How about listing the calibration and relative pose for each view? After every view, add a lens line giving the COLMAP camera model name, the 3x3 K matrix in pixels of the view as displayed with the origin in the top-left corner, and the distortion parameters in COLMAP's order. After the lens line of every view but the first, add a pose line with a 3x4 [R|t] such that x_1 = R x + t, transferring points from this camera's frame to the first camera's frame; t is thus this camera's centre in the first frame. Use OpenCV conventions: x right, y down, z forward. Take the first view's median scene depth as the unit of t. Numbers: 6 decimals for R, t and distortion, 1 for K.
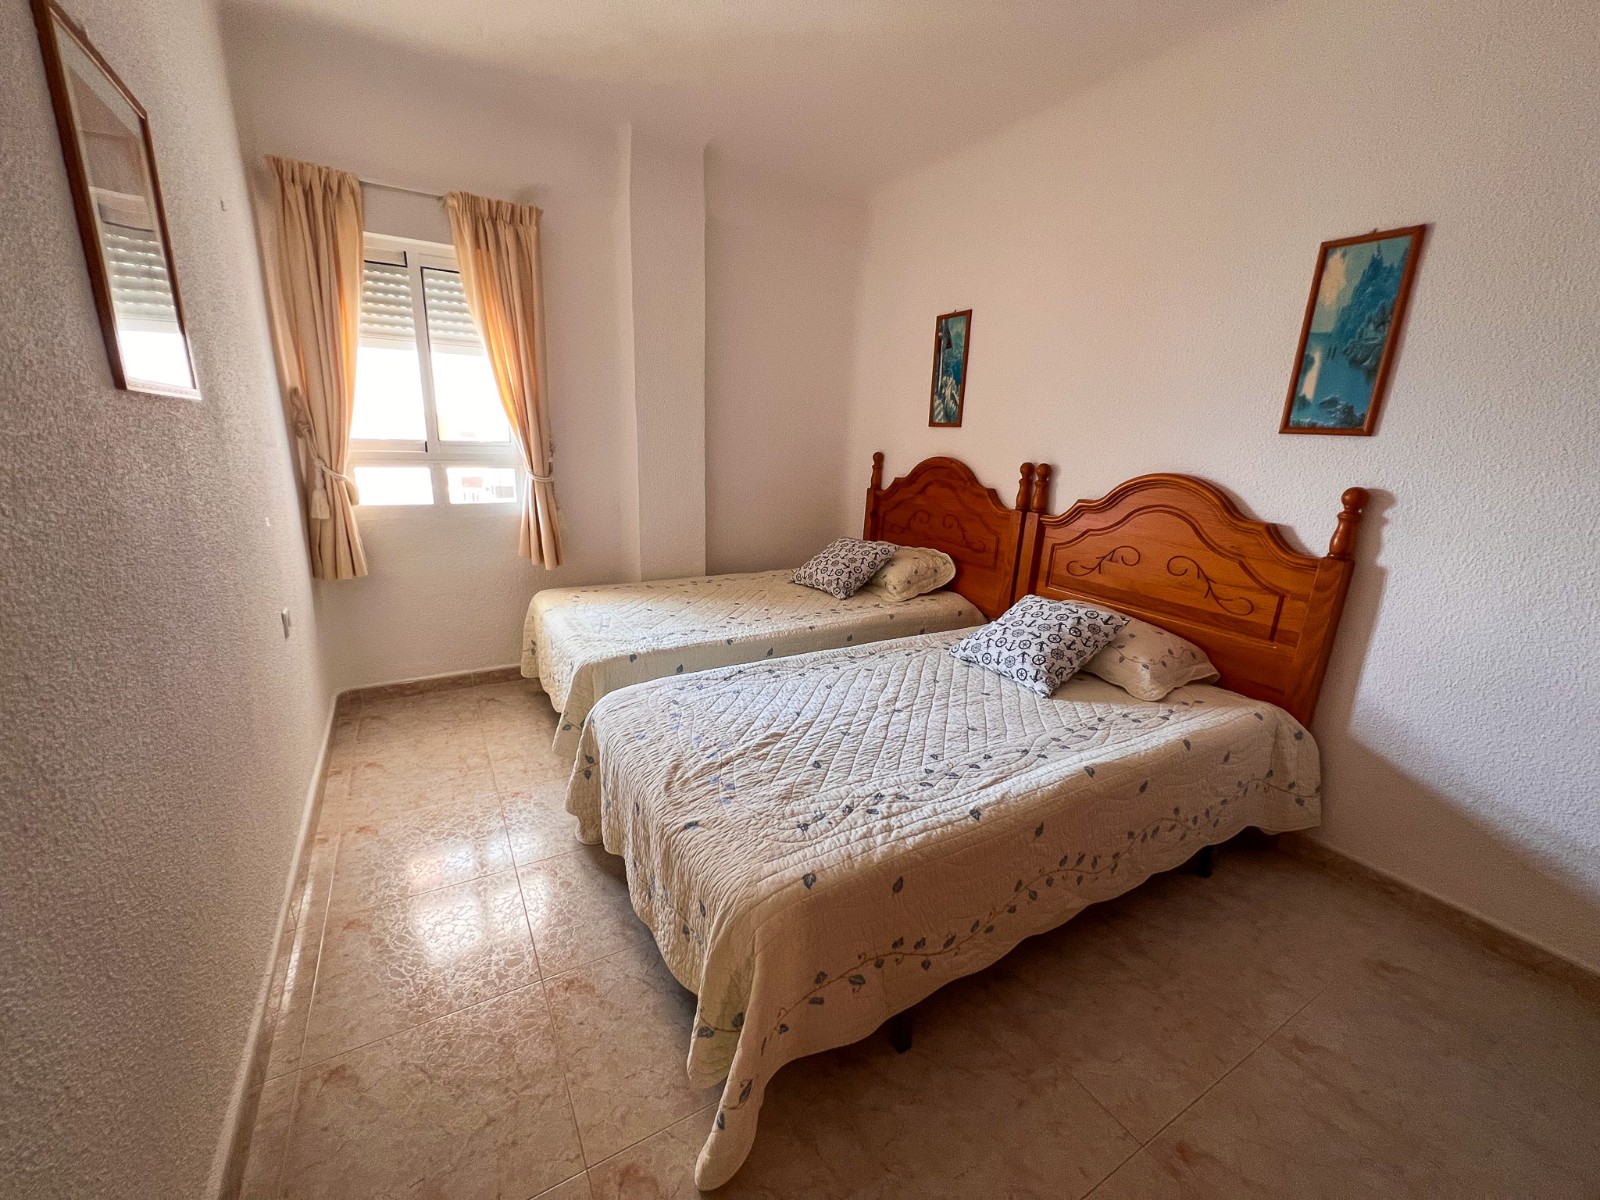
lens RADIAL K [[644.7, 0, 789.0], [0, 644.7, 589.5], [0, 0, 1]] dist [-0.000141, -0.000153]
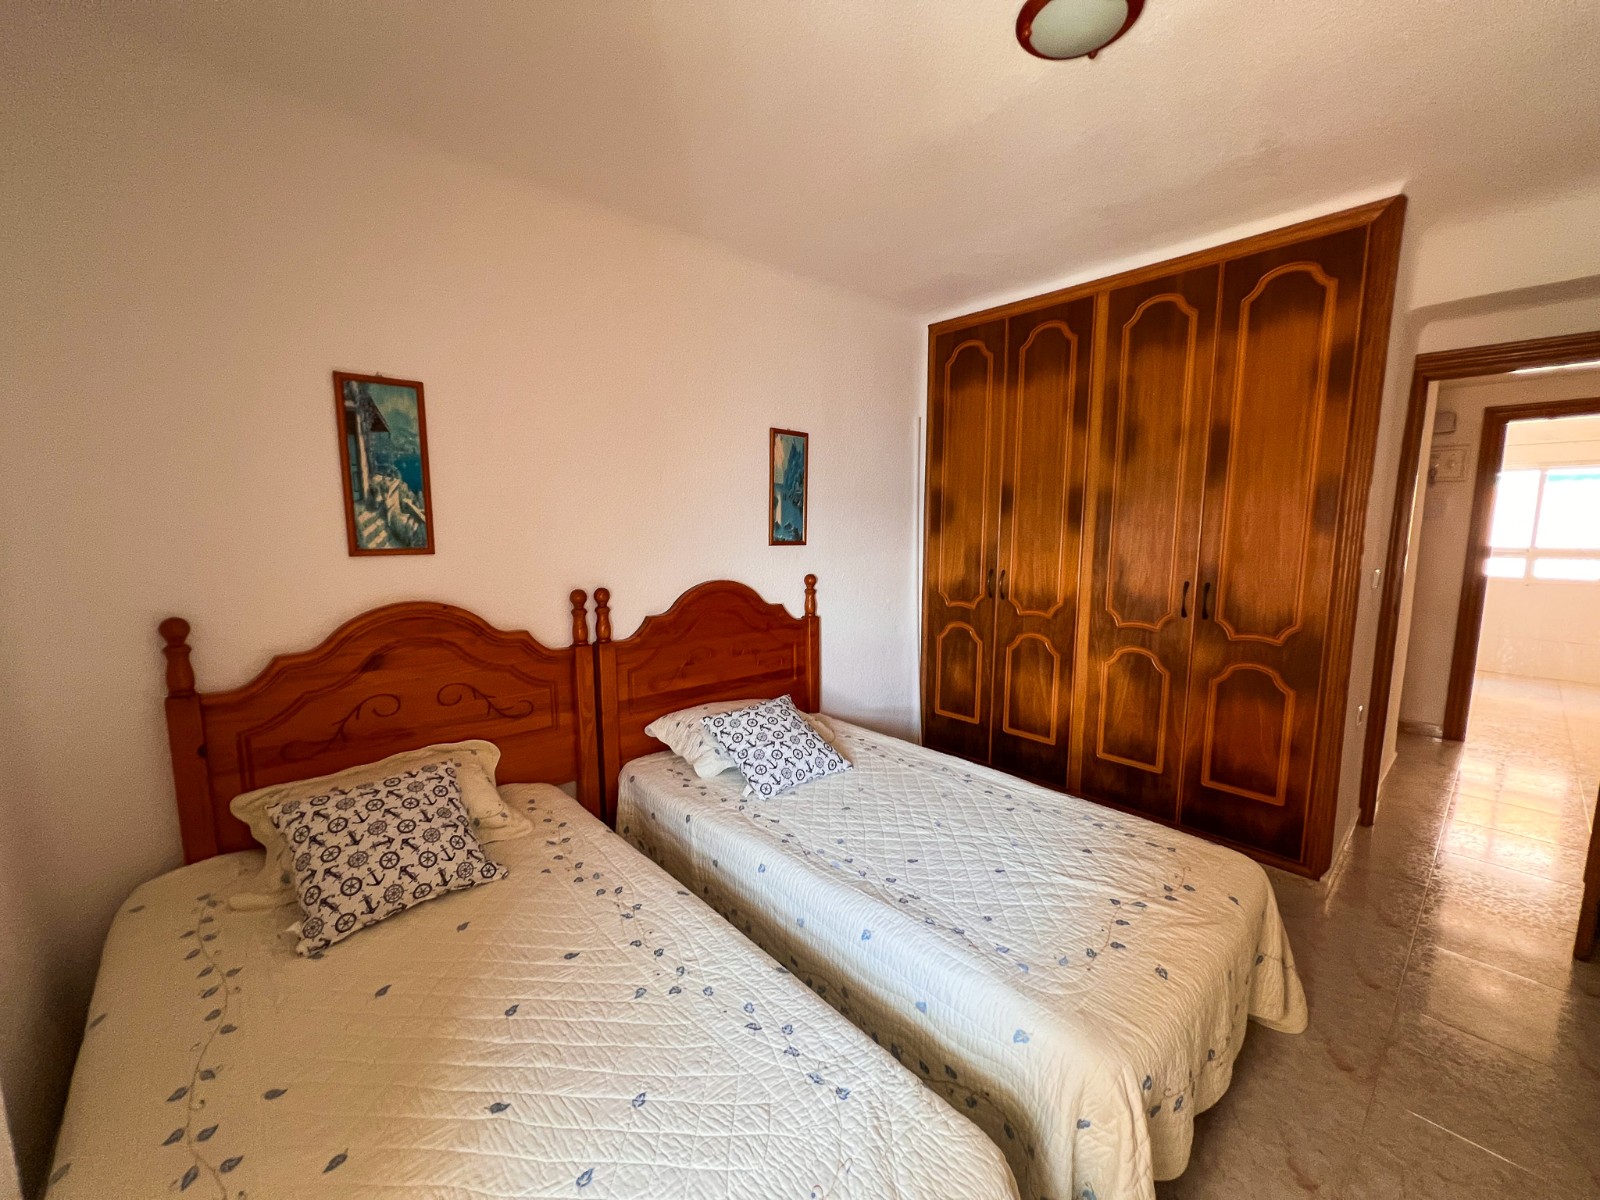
lens RADIAL K [[622.3, 0, 805.3], [0, 622.3, 595.8], [0, 0, 1]] dist [-0.002984, 0.000598]
pose [[-0.194713, -0.147219, 0.969749, -0.483268], [0.225351, 0.955511, 0.190305, -0.276818], [-0.954622, 0.255588, -0.152874, 0.837357]]
